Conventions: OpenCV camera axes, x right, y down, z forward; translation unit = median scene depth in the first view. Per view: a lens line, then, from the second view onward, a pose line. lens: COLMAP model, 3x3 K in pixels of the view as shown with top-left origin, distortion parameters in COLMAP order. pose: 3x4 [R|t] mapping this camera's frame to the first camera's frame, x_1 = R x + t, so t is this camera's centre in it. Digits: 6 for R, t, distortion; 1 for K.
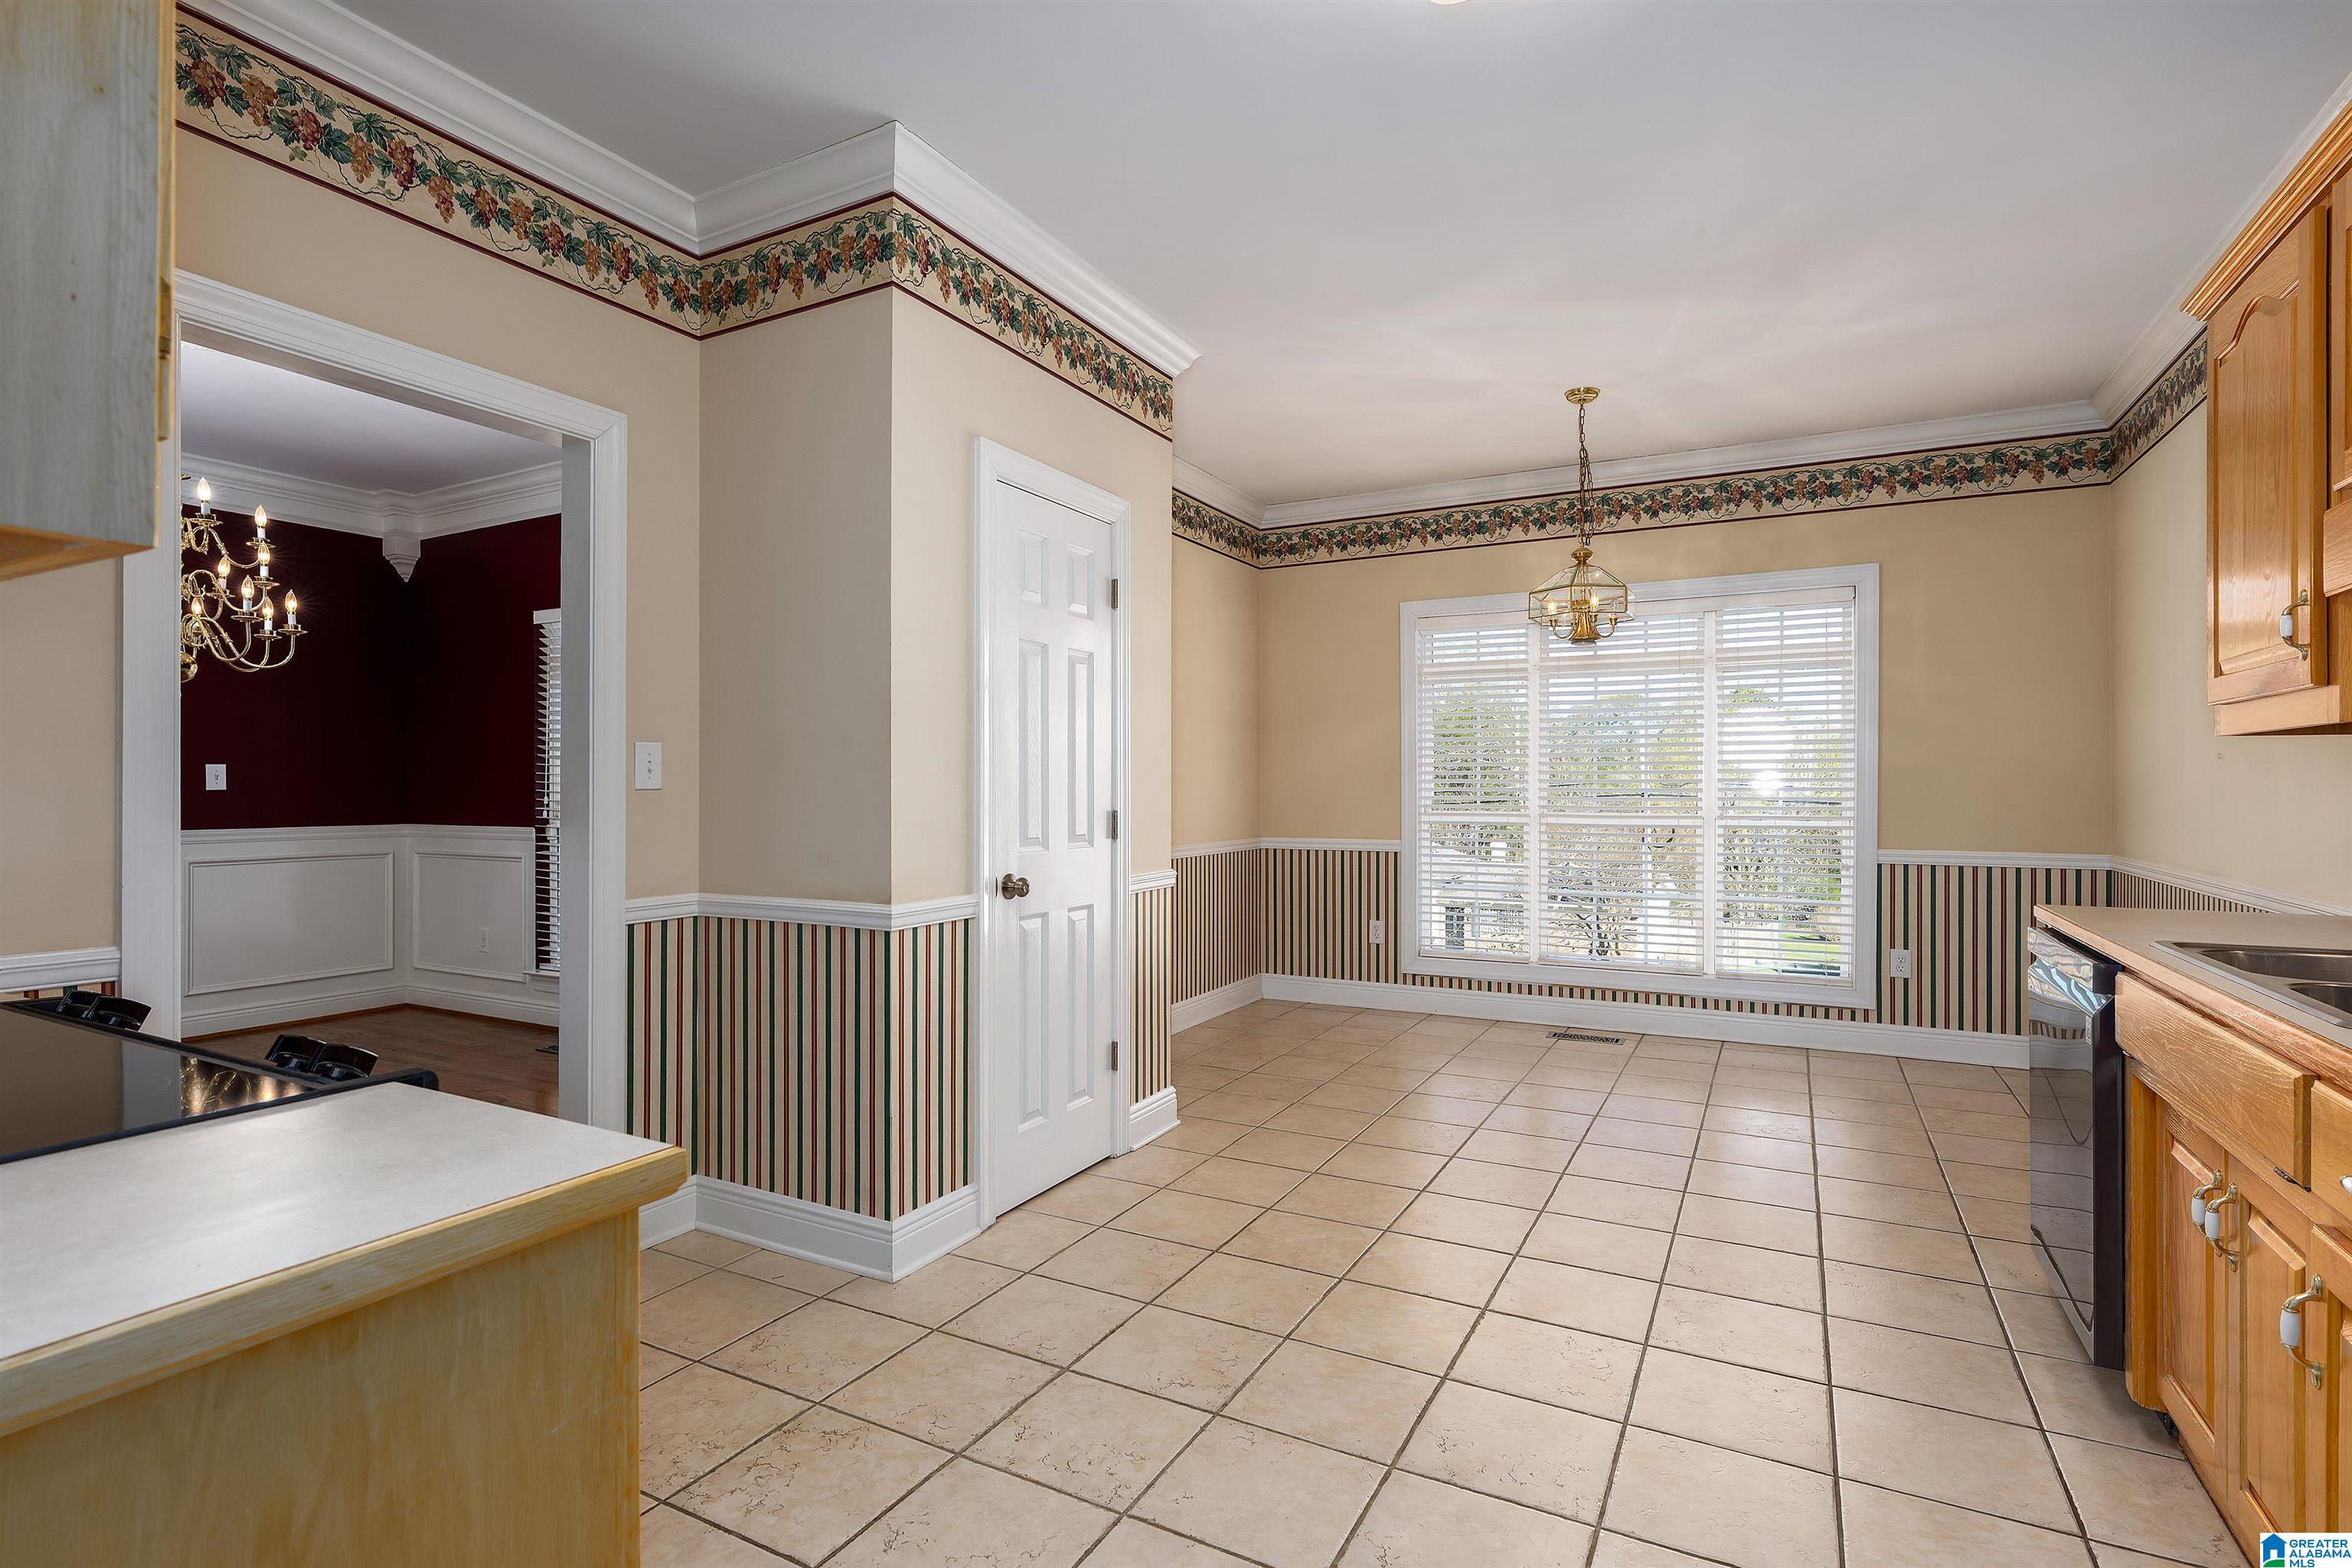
lens RADIAL K [[1112.7, 0, 1176.0], [0, 1112.7, 784.0], [0, 0, 1]] dist [-0.012493, 0.000004]
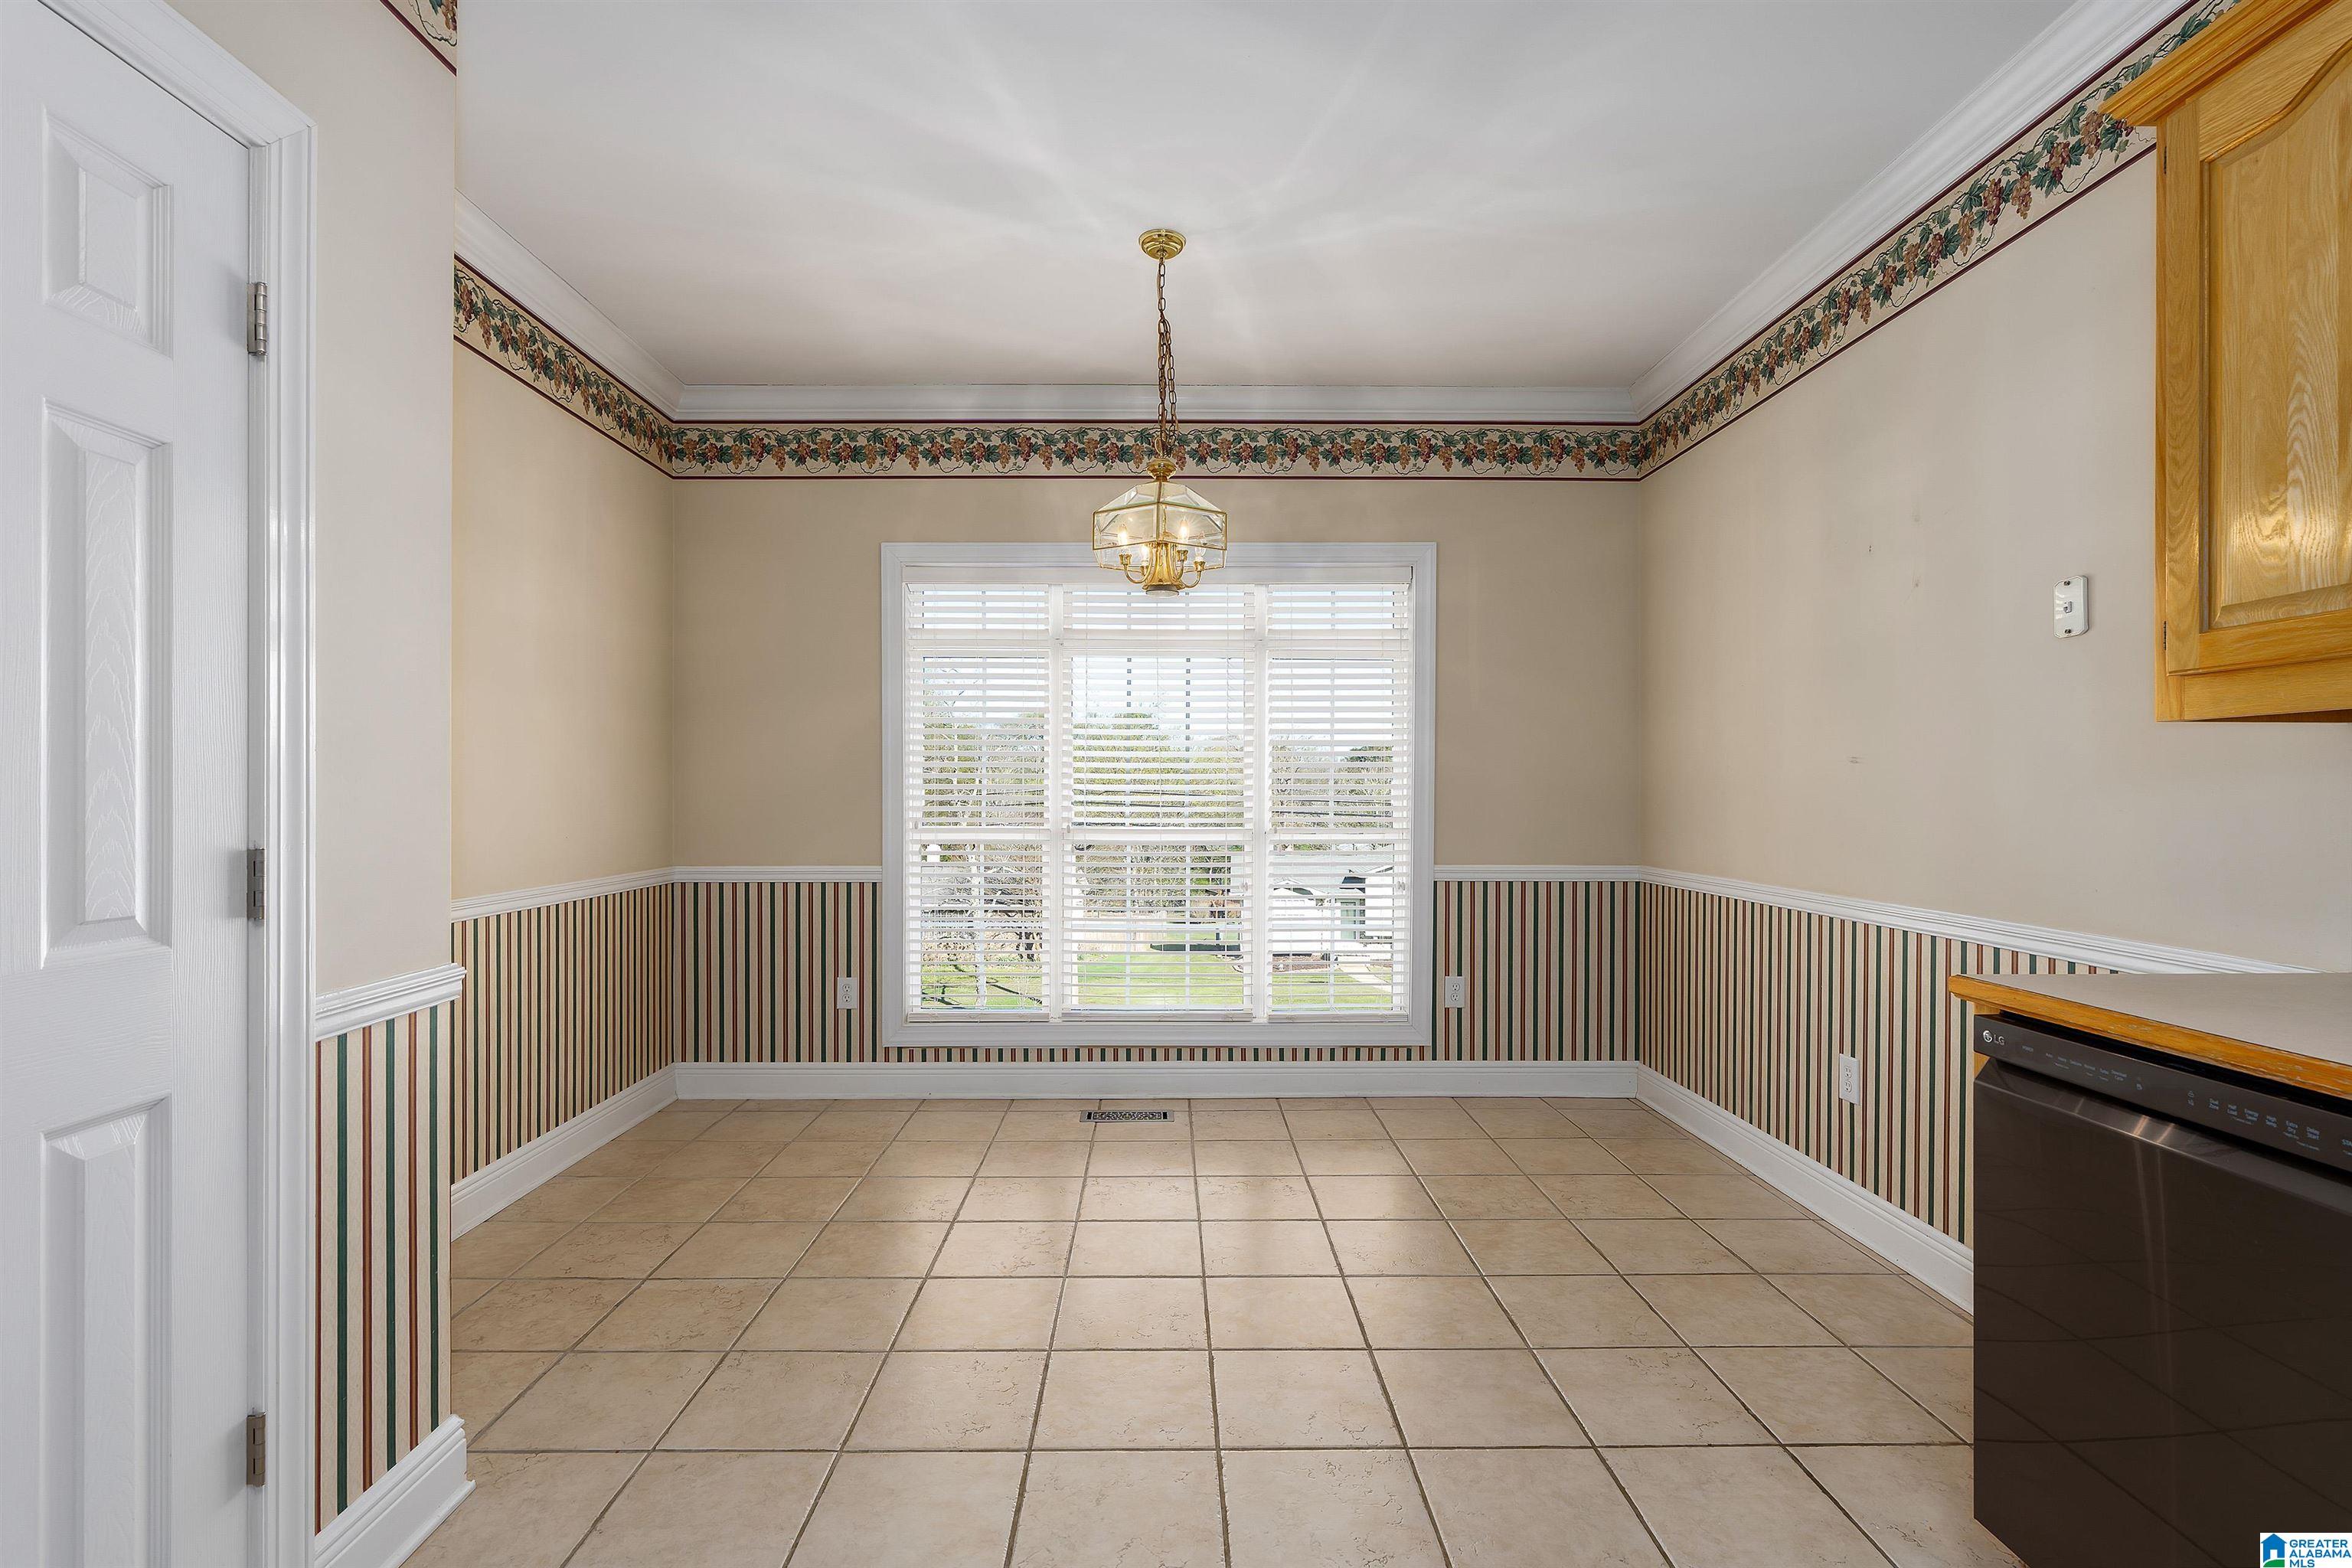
lens RADIAL K [[1069.0, 0, 1166.1], [0, 1069.0, 797.8], [0, 0, 1]] dist [-0.002478, -0.000110]
pose [[0.878460, 0.000387, 0.477816, 0.031706], [-0.003100, 0.999983, 0.004889, 0.001350], [-0.477806, -0.005776, 0.878446, 0.308099]]
